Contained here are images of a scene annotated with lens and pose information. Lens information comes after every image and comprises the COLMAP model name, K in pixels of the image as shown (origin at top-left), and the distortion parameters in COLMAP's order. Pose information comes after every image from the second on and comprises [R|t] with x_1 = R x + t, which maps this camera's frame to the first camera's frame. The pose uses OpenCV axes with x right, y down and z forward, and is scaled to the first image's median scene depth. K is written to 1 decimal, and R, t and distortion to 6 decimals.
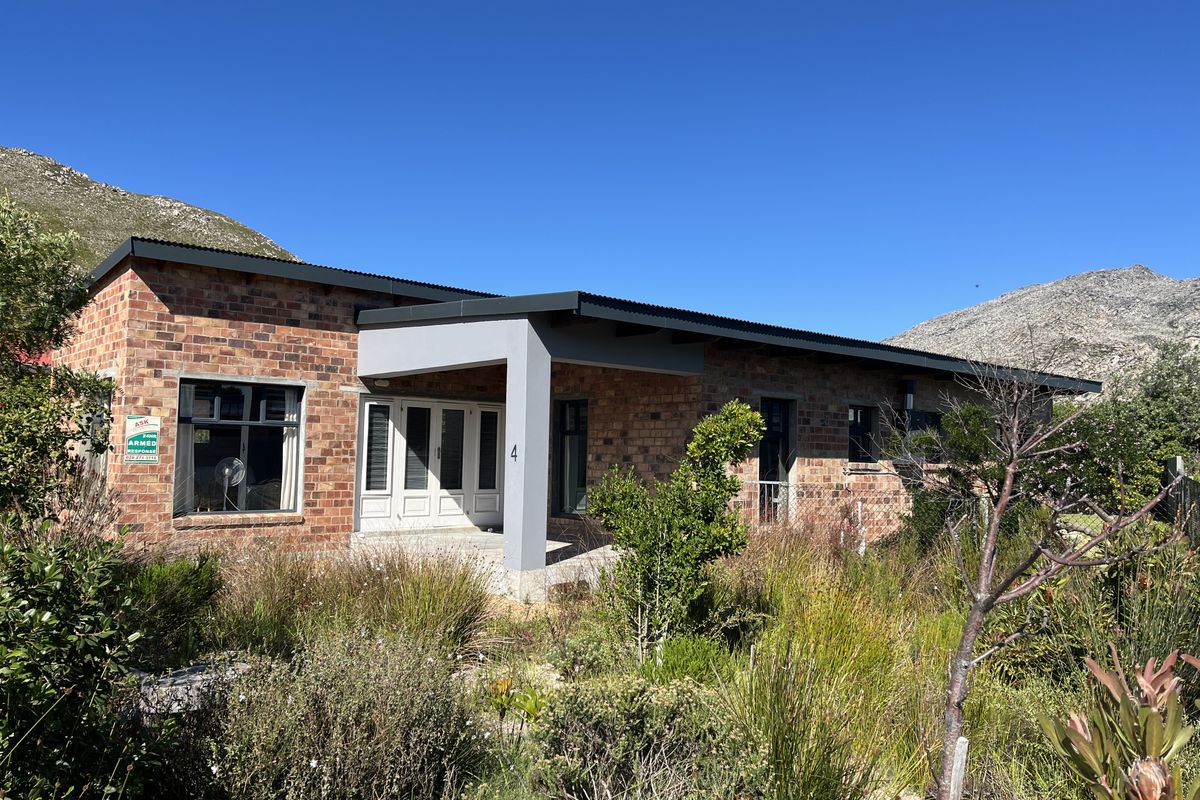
lens RADIAL K [[910.5, 0, 605.4], [0, 910.5, 405.5], [0, 0, 1]] dist [0.031951, -0.006204]
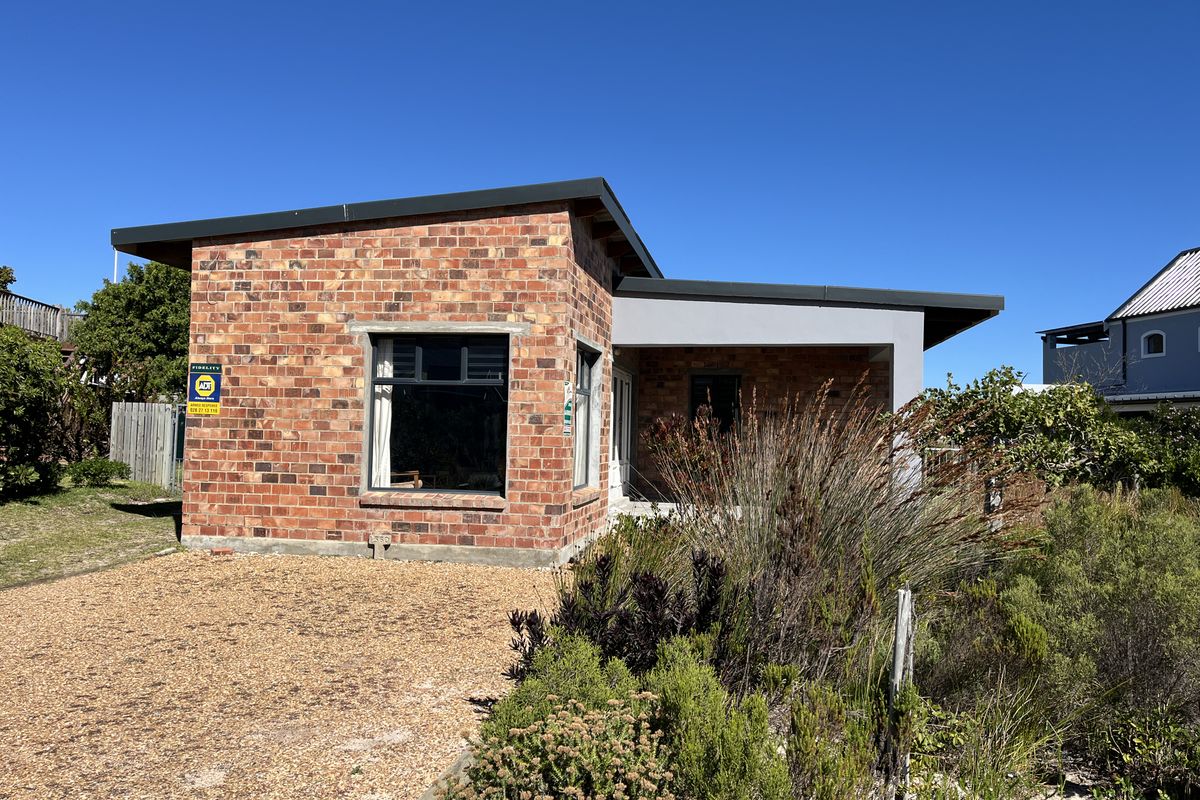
lens RADIAL K [[910.5, 0, 592.8], [0, 910.5, 401.9], [0, 0, 1]] dist [0.031951, -0.006204]
pose [[0.766946, 0.019847, 0.641405, -0.896104], [-0.039160, 0.999106, 0.015910, 0.014929], [-0.640516, -0.037320, 0.767037, 0.271894]]
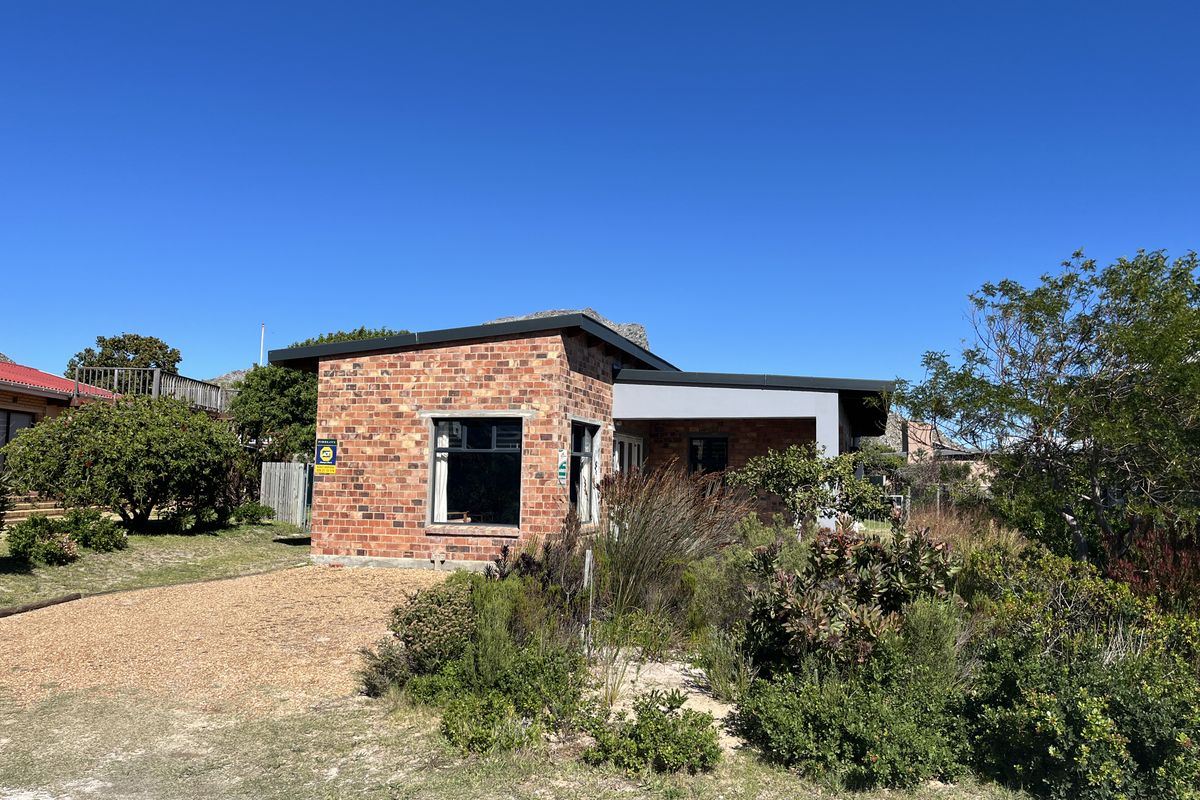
lens RADIAL K [[910.5, 0, 604.9], [0, 910.5, 401.6], [0, 0, 1]] dist [0.031951, -0.006204]
pose [[0.832967, 0.041446, 0.551769, -0.998925], [-0.027914, 0.999069, -0.032905, -0.011837], [-0.552619, 0.012007, 0.833348, -0.085237]]
